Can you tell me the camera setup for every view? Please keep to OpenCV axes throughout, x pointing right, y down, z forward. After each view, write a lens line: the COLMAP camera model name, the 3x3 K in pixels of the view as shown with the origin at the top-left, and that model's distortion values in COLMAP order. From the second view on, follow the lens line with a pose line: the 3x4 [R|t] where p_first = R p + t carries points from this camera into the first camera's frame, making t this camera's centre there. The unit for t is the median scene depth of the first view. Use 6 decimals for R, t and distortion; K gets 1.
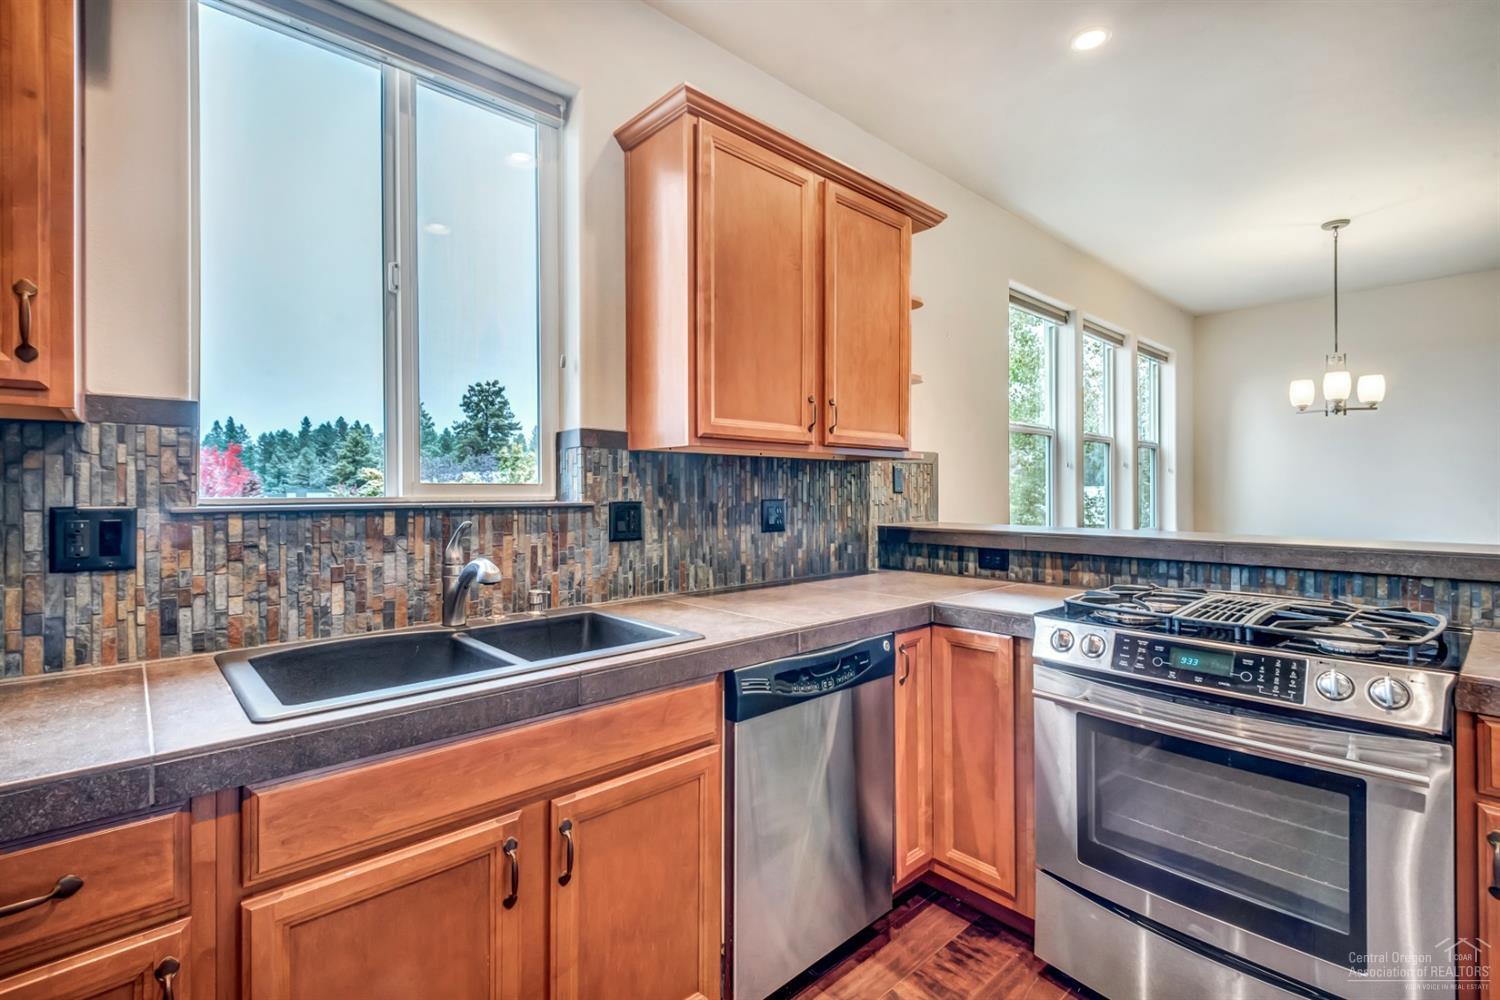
lens RADIAL K [[671.3, 0, 720.5], [0, 671.3, 492.9], [0, 0, 1]] dist [0.001562, -0.000230]
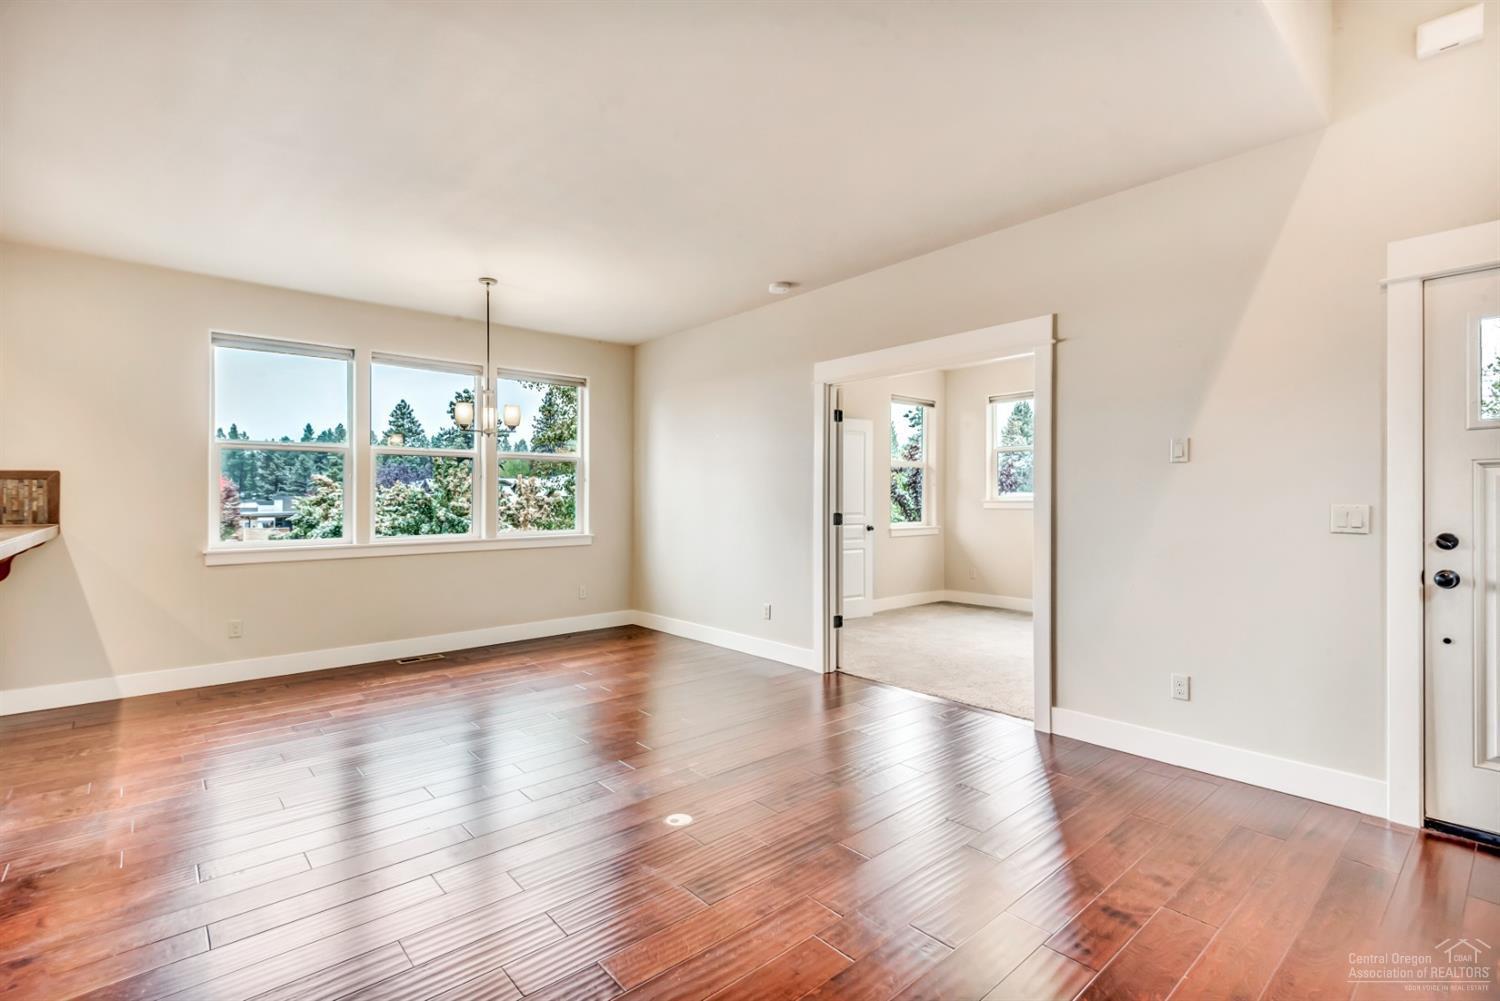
lens RADIAL K [[672.6, 0, 754.2], [0, 672.6, 487.8], [0, 0, 1]] dist [0.003636, 0.000131]
pose [[0.999928, -0.005326, 0.010722, 2.404430], [0.005479, 0.999882, -0.014342, -0.003061], [-0.010645, 0.014399, 0.999840, -0.368790]]
